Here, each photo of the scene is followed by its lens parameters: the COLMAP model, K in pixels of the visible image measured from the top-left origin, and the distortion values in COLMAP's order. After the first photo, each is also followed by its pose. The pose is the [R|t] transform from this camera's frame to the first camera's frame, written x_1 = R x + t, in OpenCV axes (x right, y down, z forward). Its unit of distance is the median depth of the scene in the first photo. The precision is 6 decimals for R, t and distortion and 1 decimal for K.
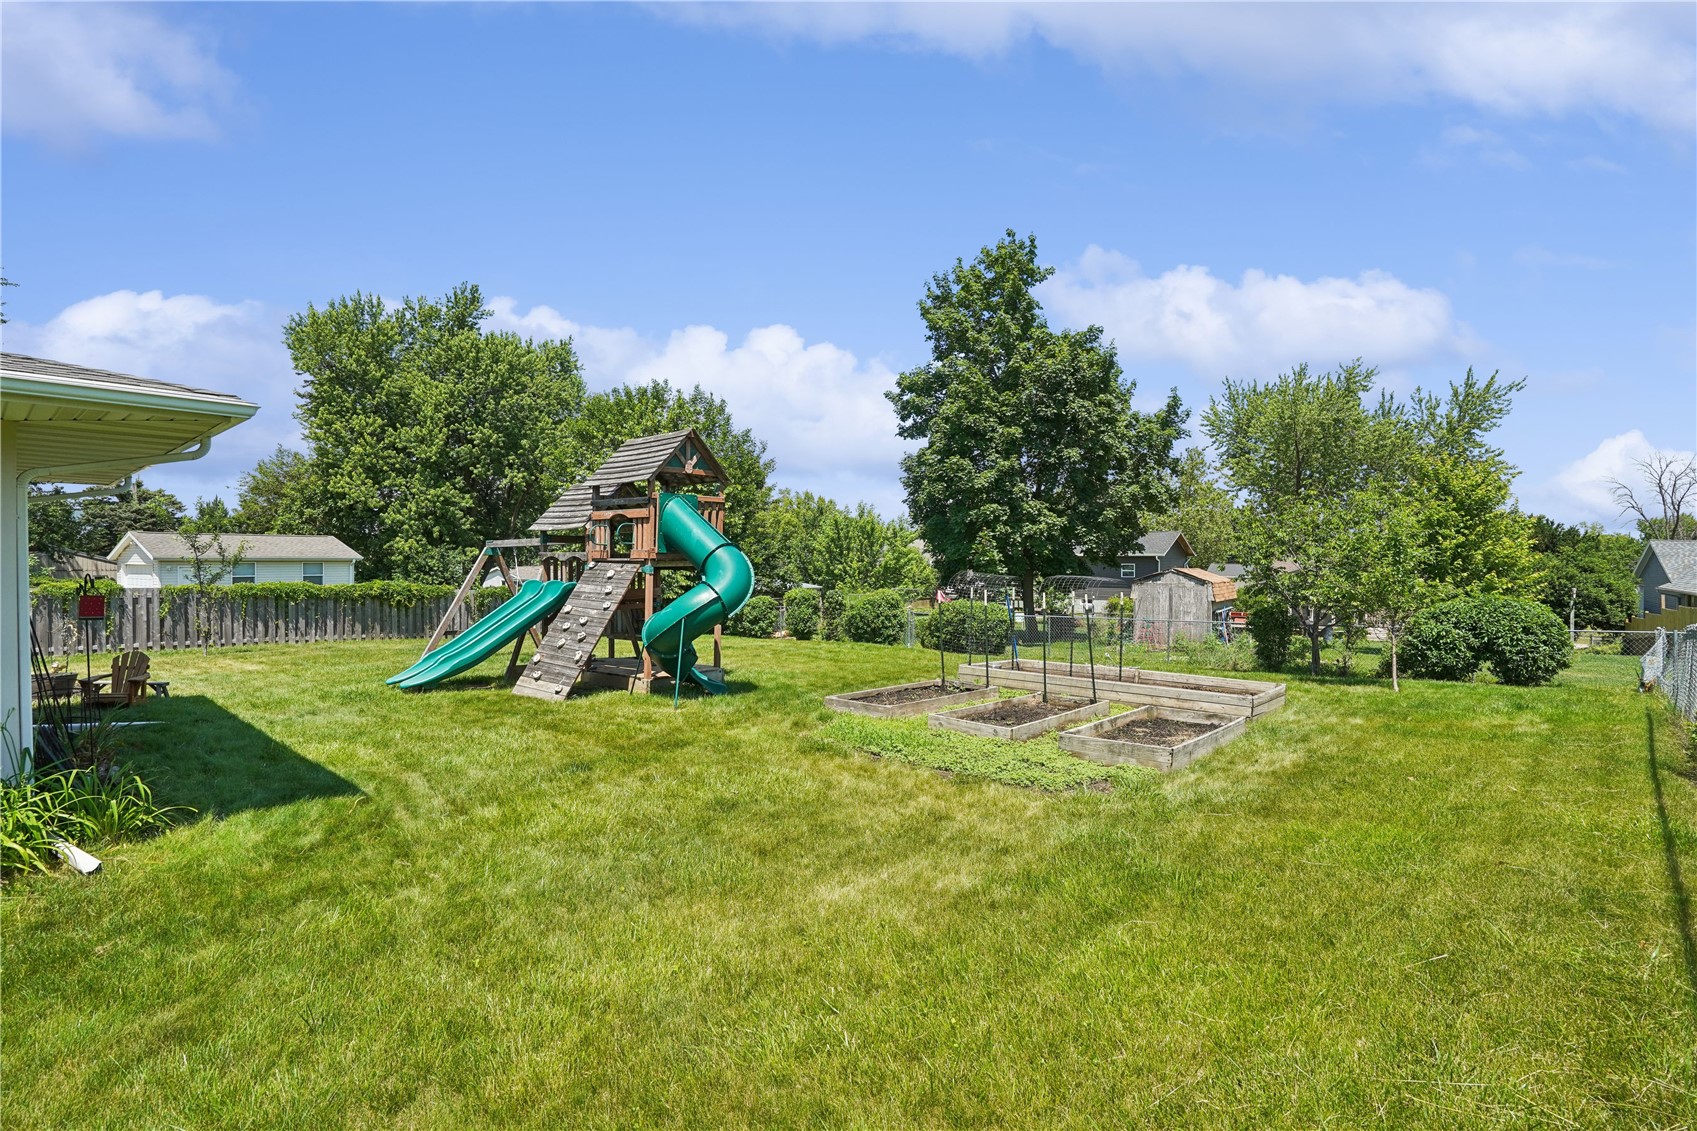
lens RADIAL K [[801.4, 0, 848.5], [0, 801.4, 565.5], [0, 0, 1]] dist [-0.047084, 0.020182]
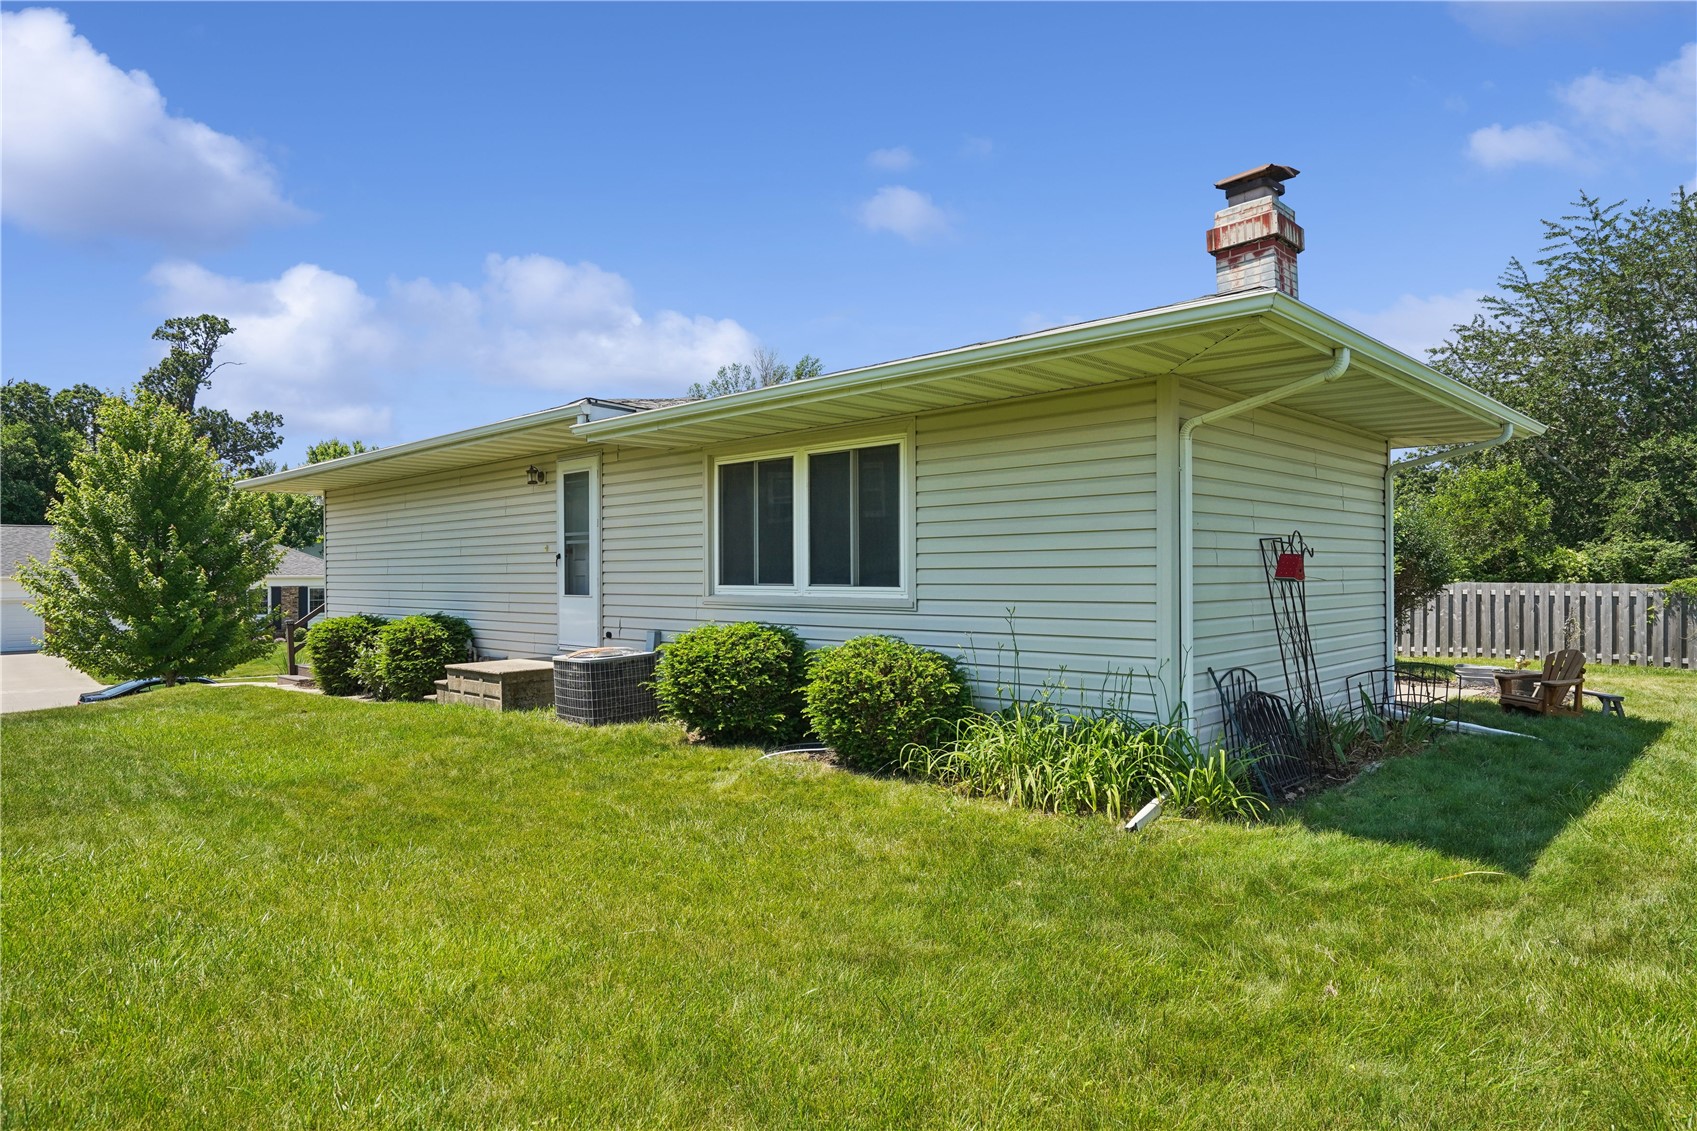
lens RADIAL K [[1000.4, 0, 848.5], [0, 1000.4, 565.5], [0, 0, 1]] dist [0.000116, -0.000063]
pose [[-0.043752, -0.004771, -0.999031, 0.249909], [-0.003460, 0.999983, -0.004624, 0.060548], [0.999036, 0.003255, -0.043768, 0.600532]]
